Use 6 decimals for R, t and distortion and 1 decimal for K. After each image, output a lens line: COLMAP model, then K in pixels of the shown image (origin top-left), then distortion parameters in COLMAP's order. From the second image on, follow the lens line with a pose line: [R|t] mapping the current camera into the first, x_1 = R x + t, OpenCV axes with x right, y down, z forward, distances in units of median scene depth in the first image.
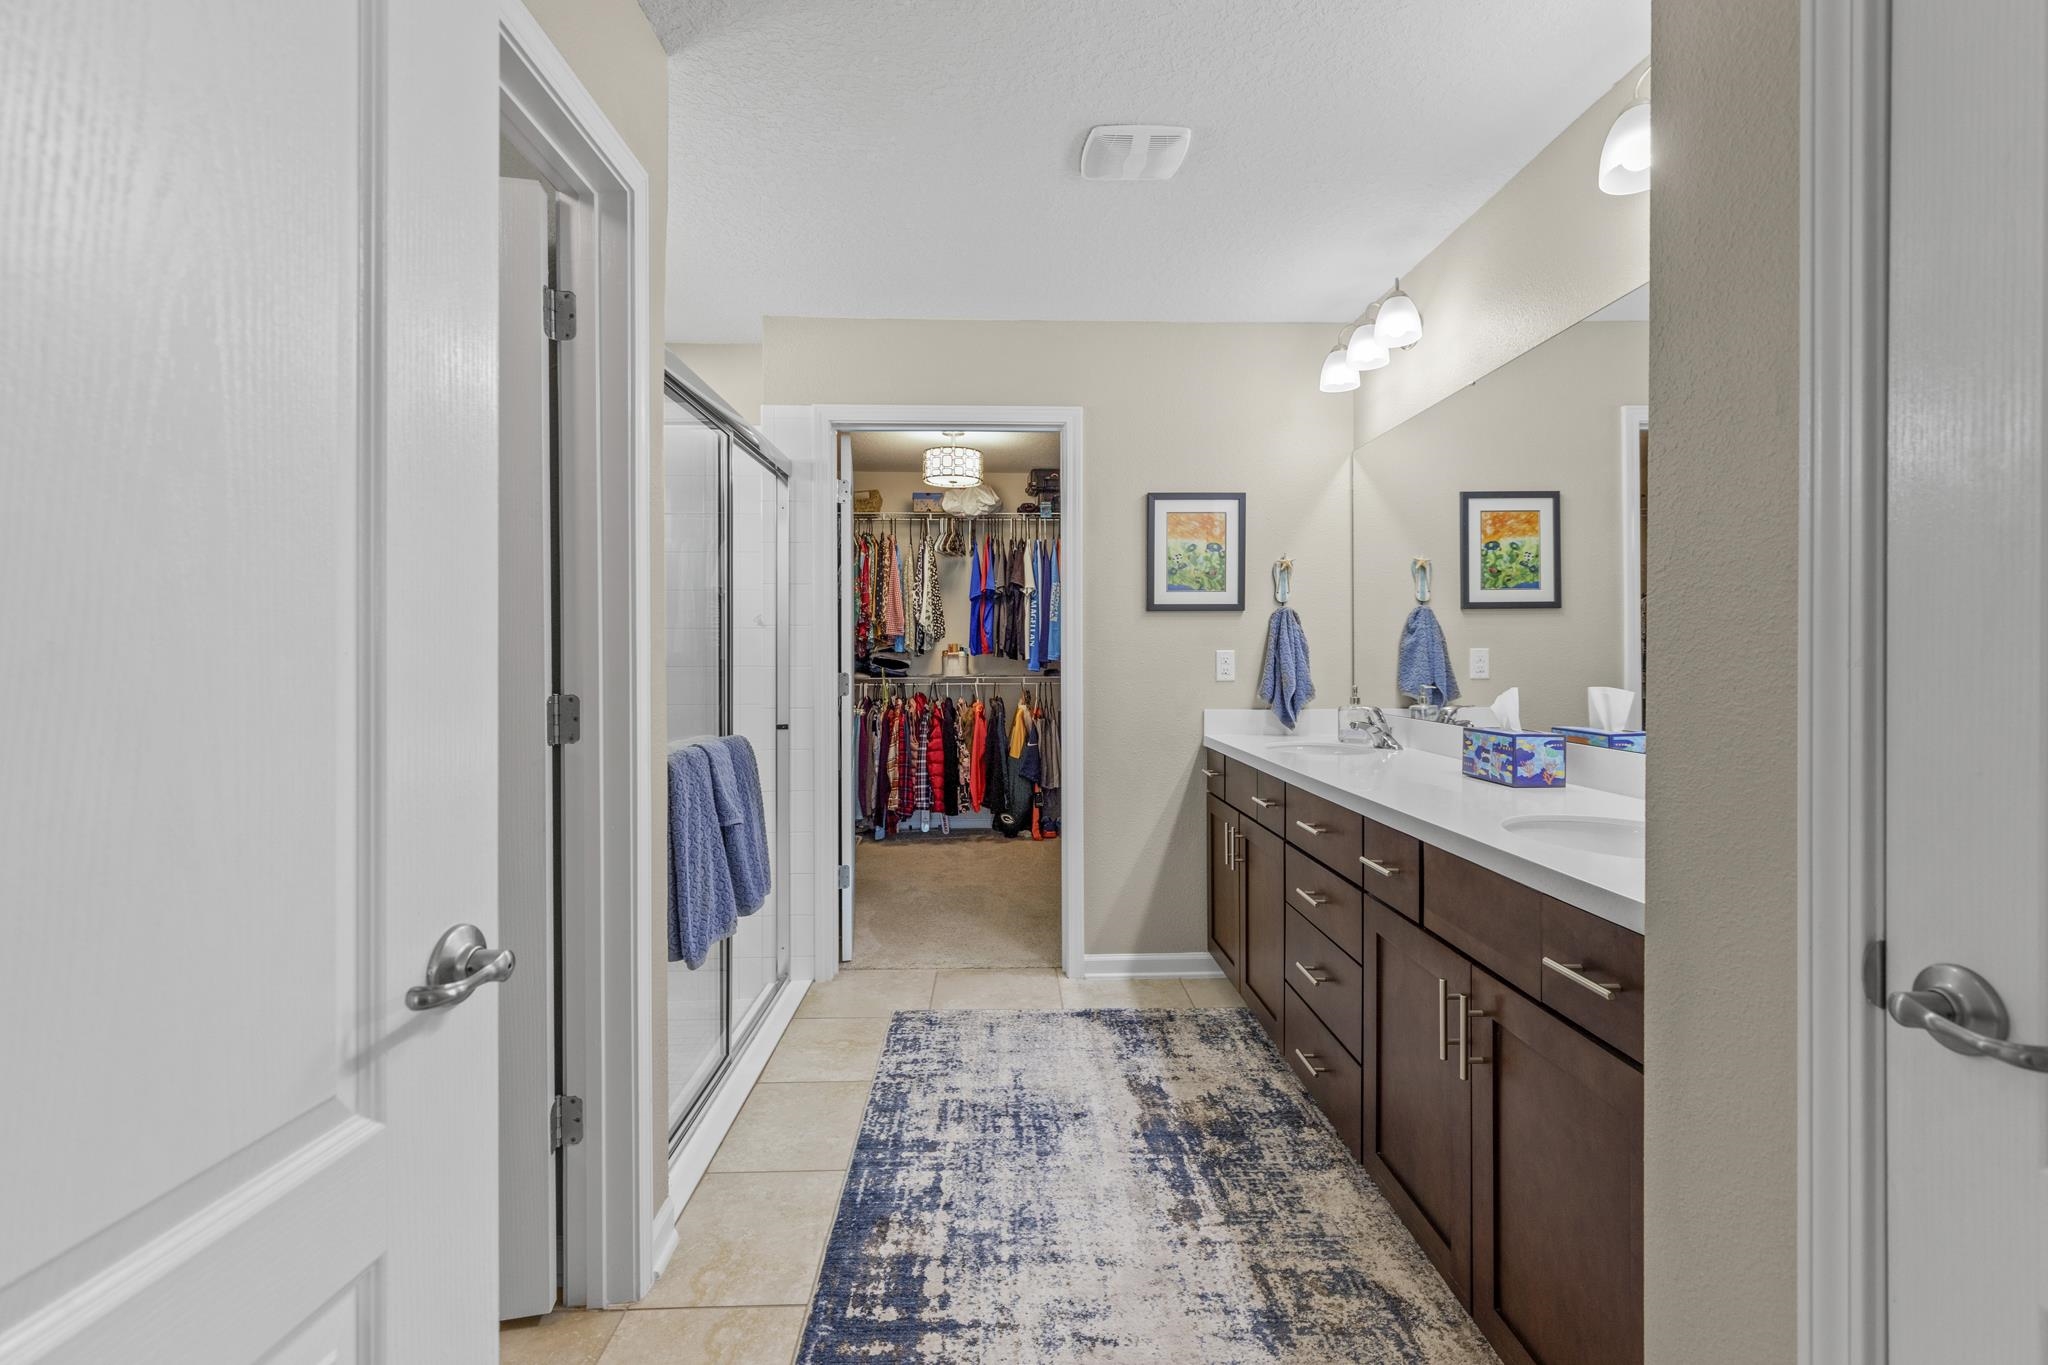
lens RADIAL K [[930.1, 0, 1017.8], [0, 930.1, 648.4], [0, 0, 1]] dist [0.002909, -0.001465]
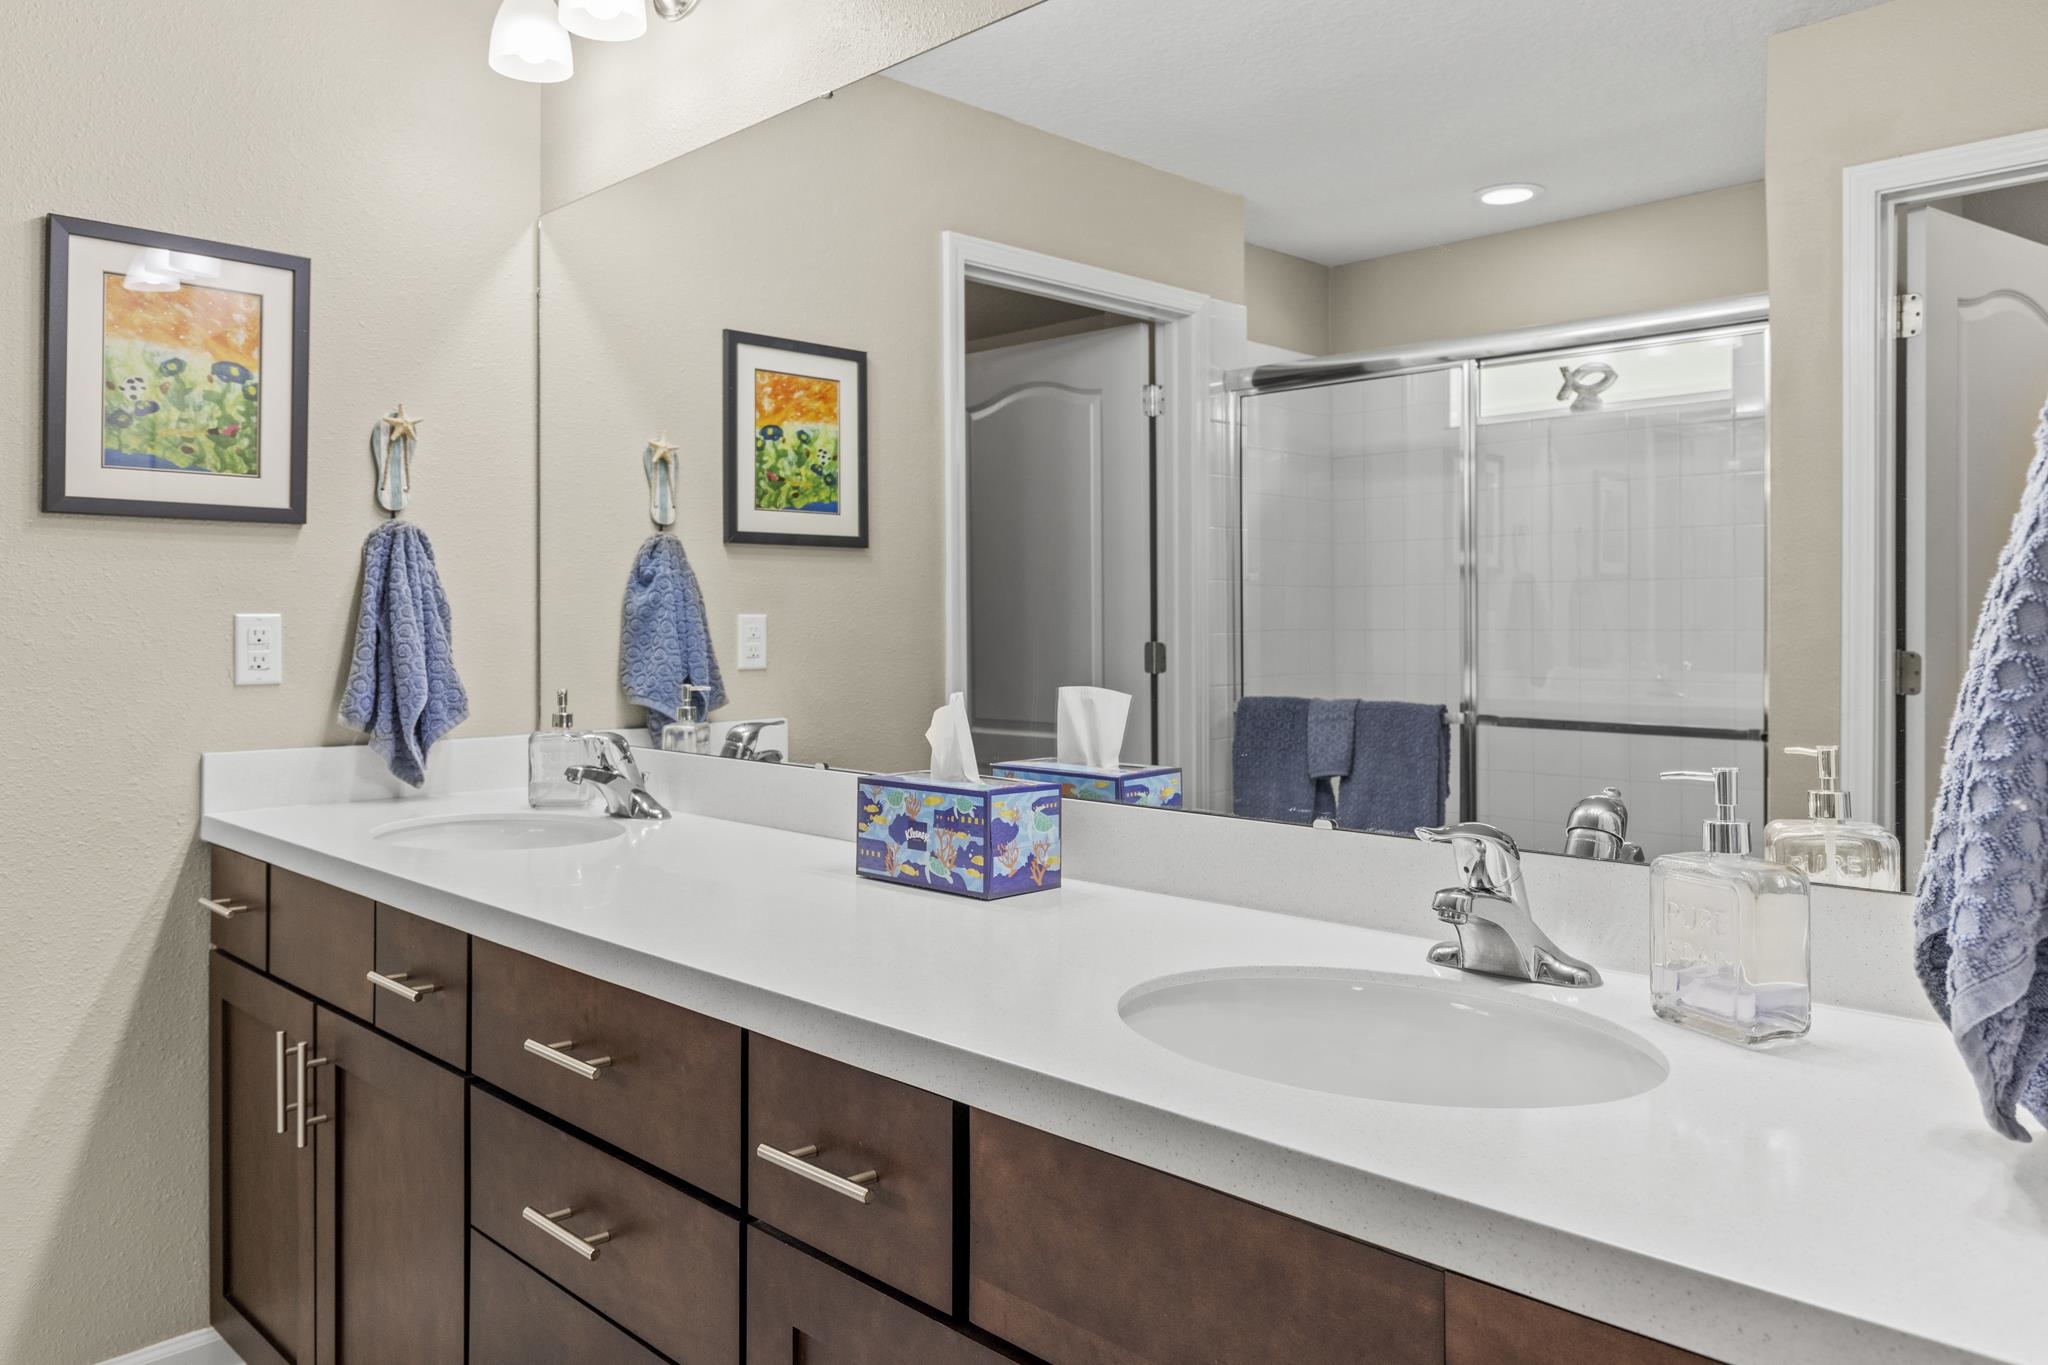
lens RADIAL K [[1439.2, 0, 1024.2], [0, 1439.2, 621.5], [0, 0, 1]] dist [-0.000834, 0.000881]
pose [[0.721154, 0.005175, 0.692756, 0.016031], [-0.008260, 0.999965, 0.001129, 0.001833], [-0.692726, -0.006537, 0.721171, 0.262942]]
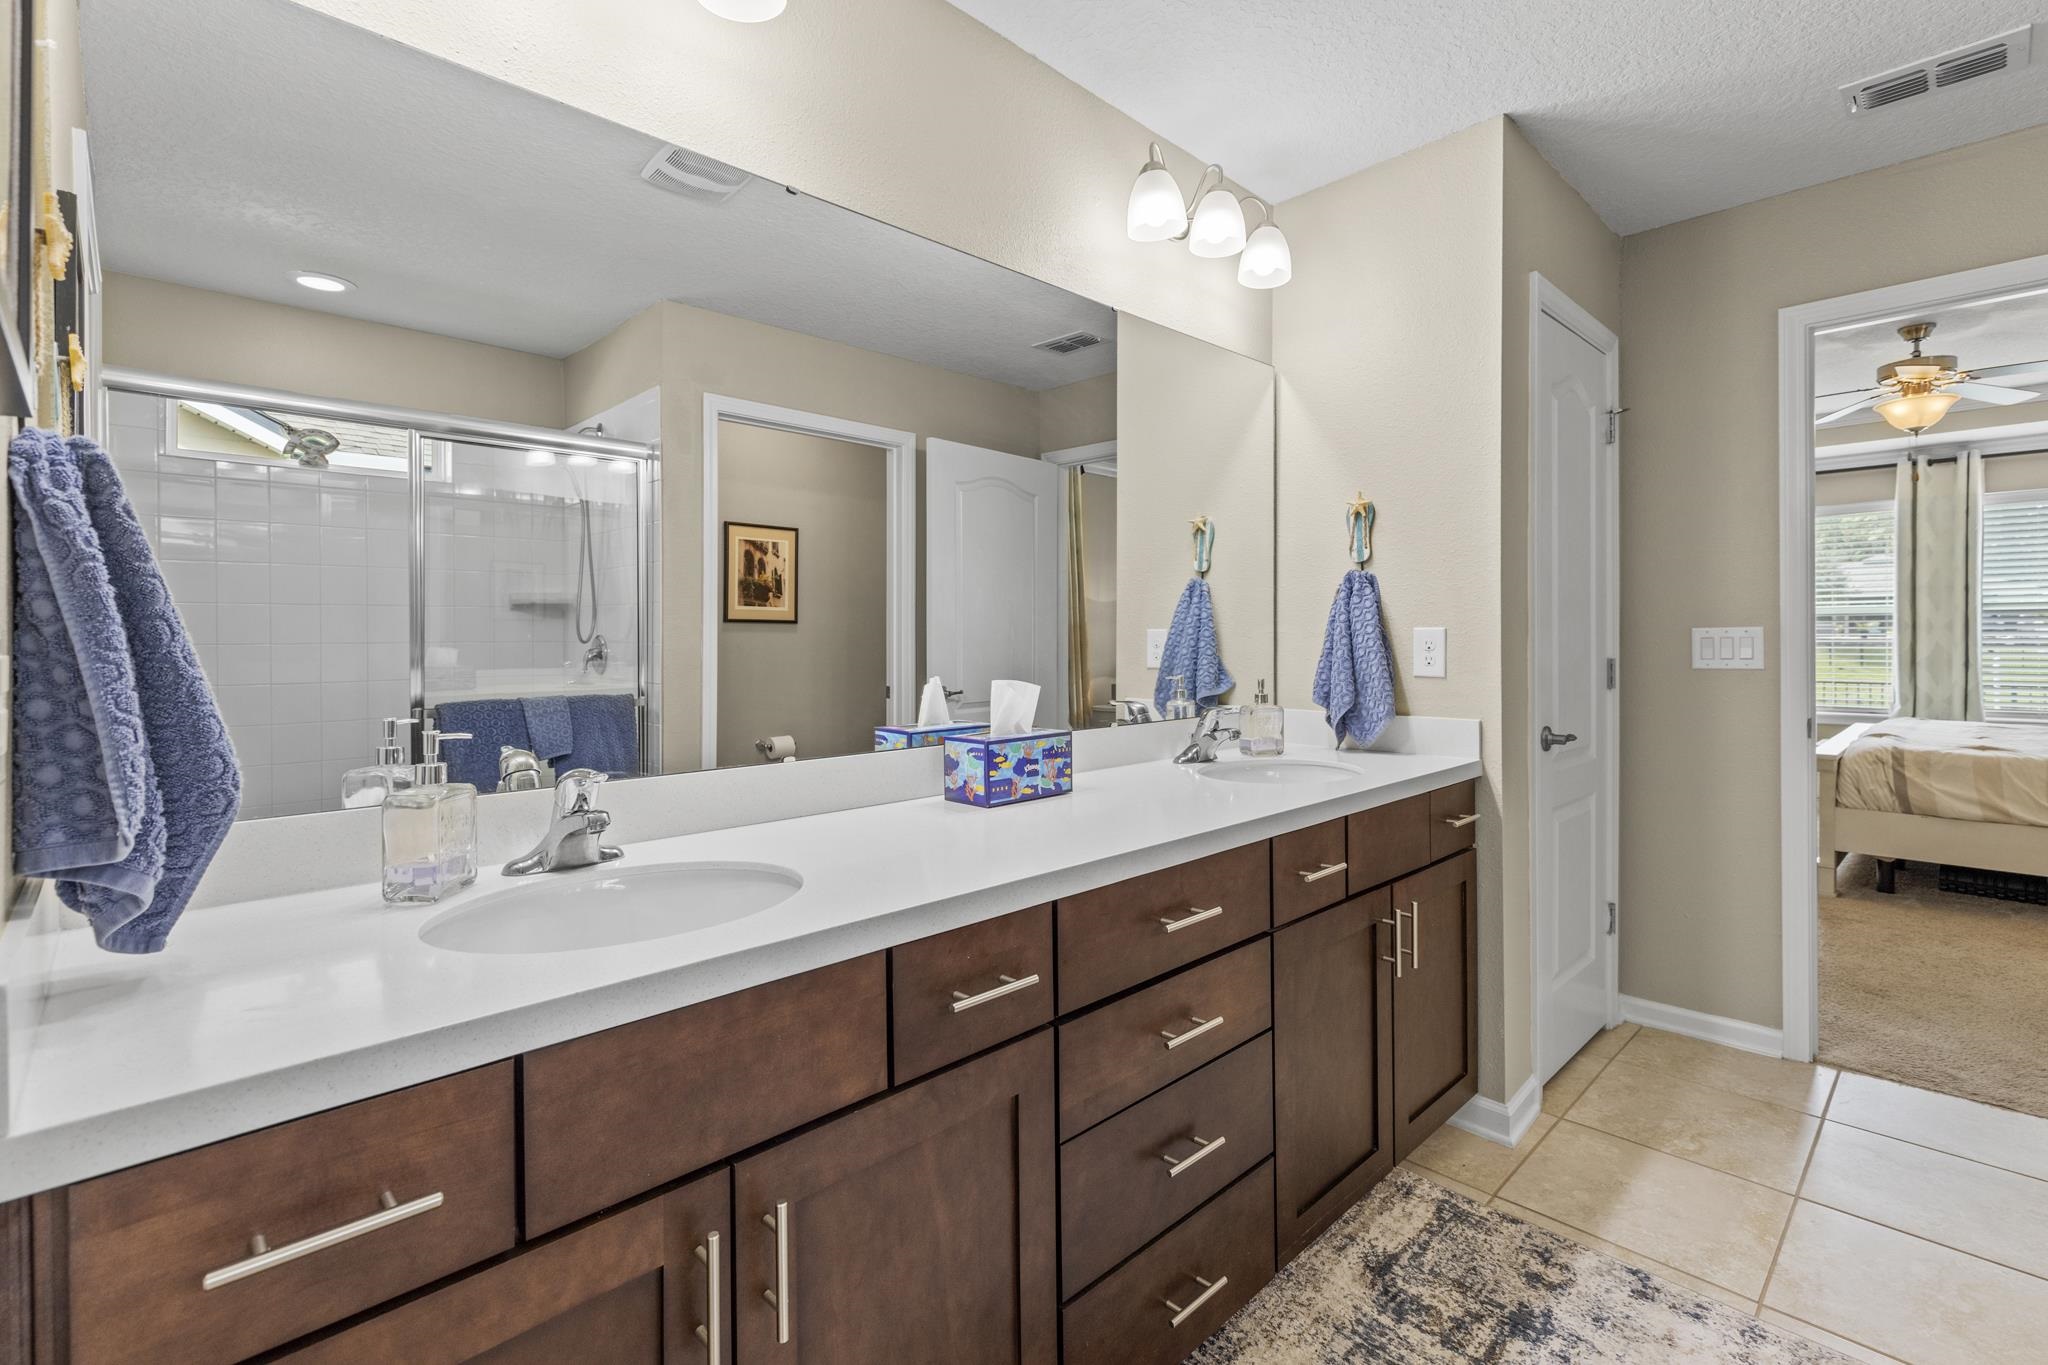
lens RADIAL K [[935.9, 0, 1029.8], [0, 935.9, 637.9], [0, 0, 1]] dist [0.009082, -0.000191]
pose [[-0.685002, 0.002593, 0.728536, -0.042612], [-0.000767, 0.999991, -0.004280, 0.005830], [-0.728540, -0.003491, -0.684994, 0.953718]]
